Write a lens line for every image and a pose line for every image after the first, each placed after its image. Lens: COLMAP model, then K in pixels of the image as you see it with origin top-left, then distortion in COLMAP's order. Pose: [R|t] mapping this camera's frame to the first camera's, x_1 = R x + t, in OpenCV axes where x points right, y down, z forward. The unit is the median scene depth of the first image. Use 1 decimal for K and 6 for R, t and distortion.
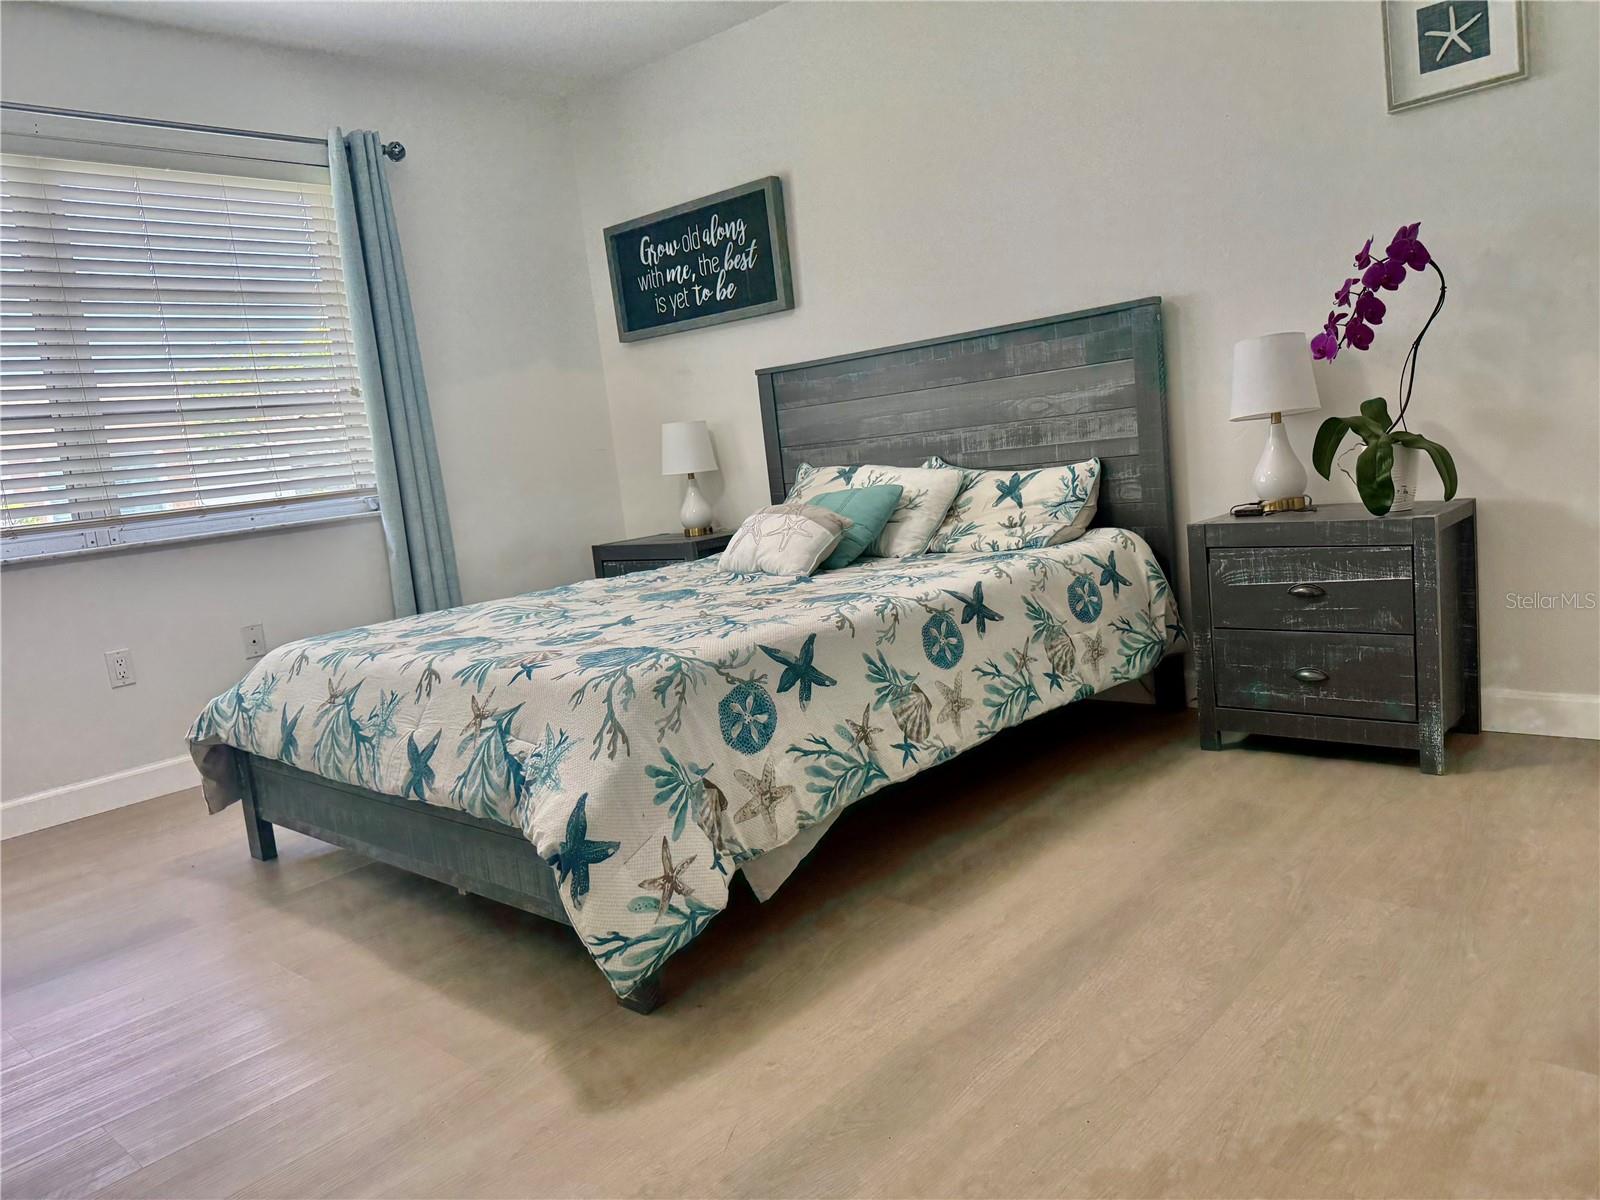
lens RADIAL K [[1131.7, 0, 848.1], [0, 1131.7, 580.5], [0, 0, 1]] dist [0.048678, -0.067294]
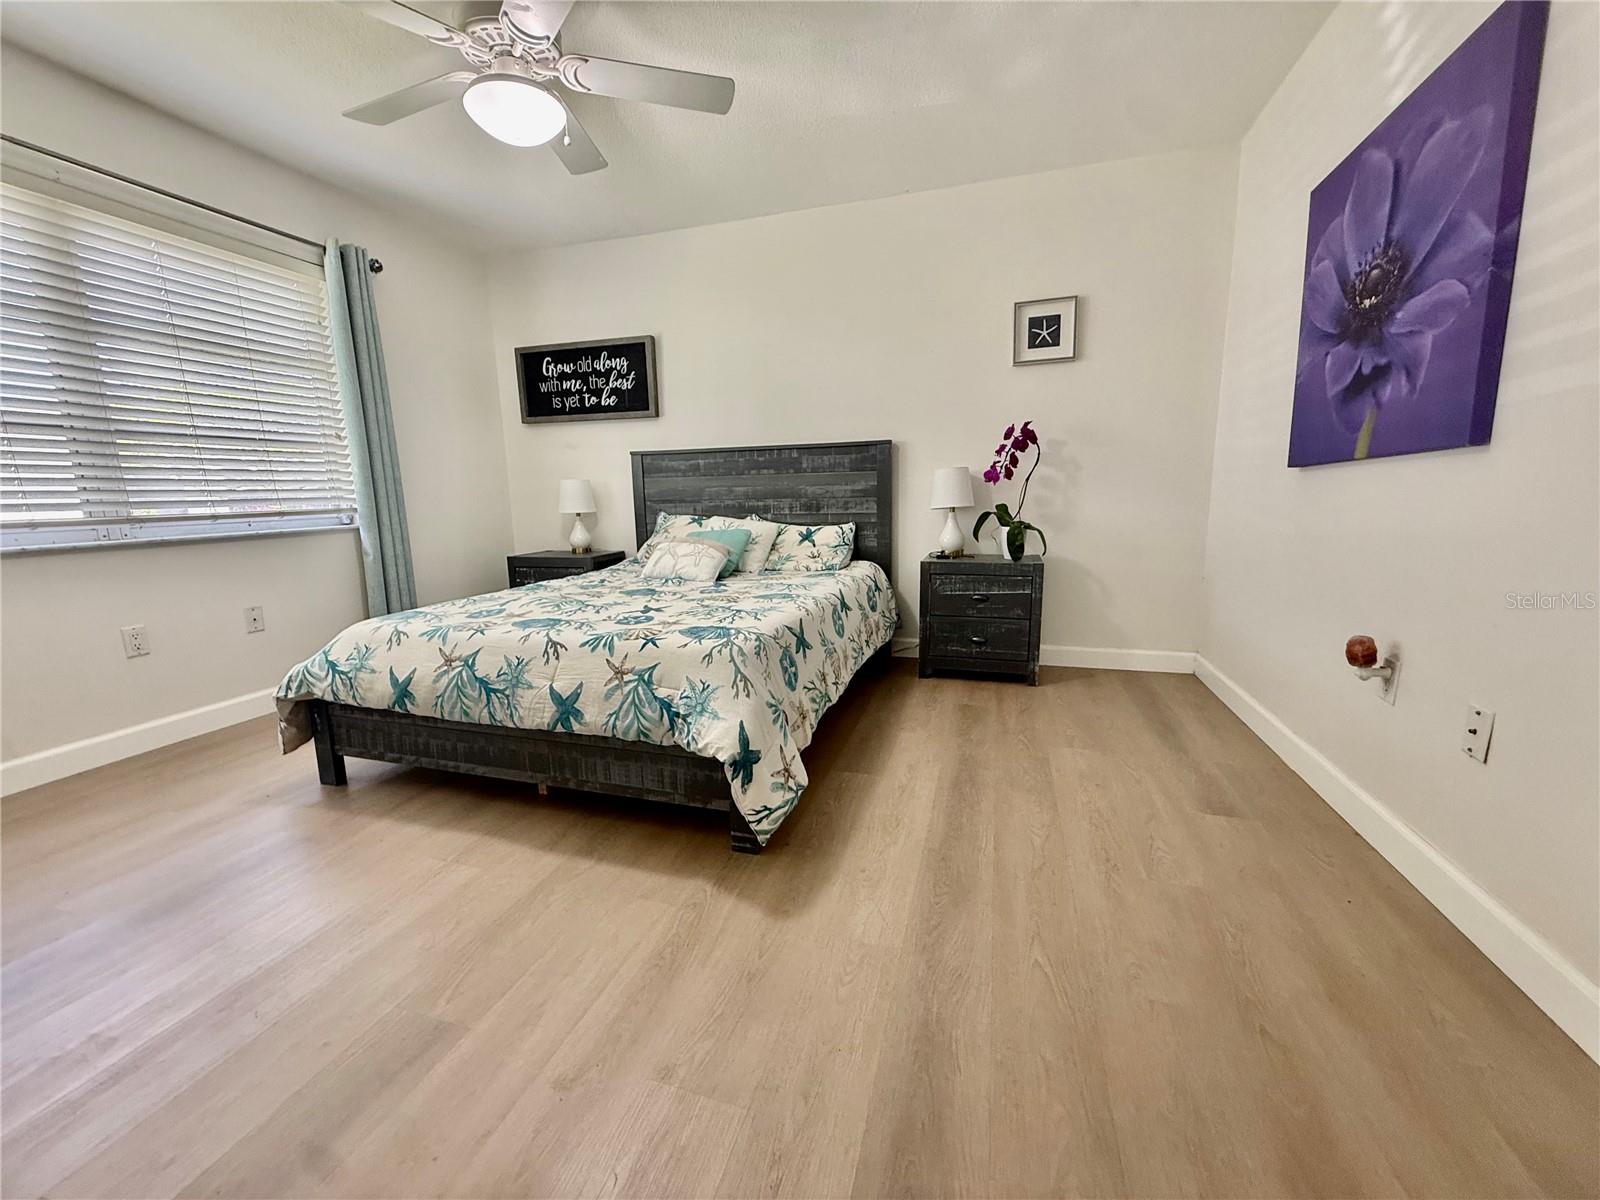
lens RADIAL K [[637.1, 0, 800.7], [0, 637.1, 591.6], [0, 0, 1]] dist [0.001227, 0.001606]
pose [[0.910475, 0.022331, 0.412961, -0.337222], [-0.026818, 0.999627, 0.005071, 0.001762], [-0.412694, -0.015691, 0.910735, 0.106726]]
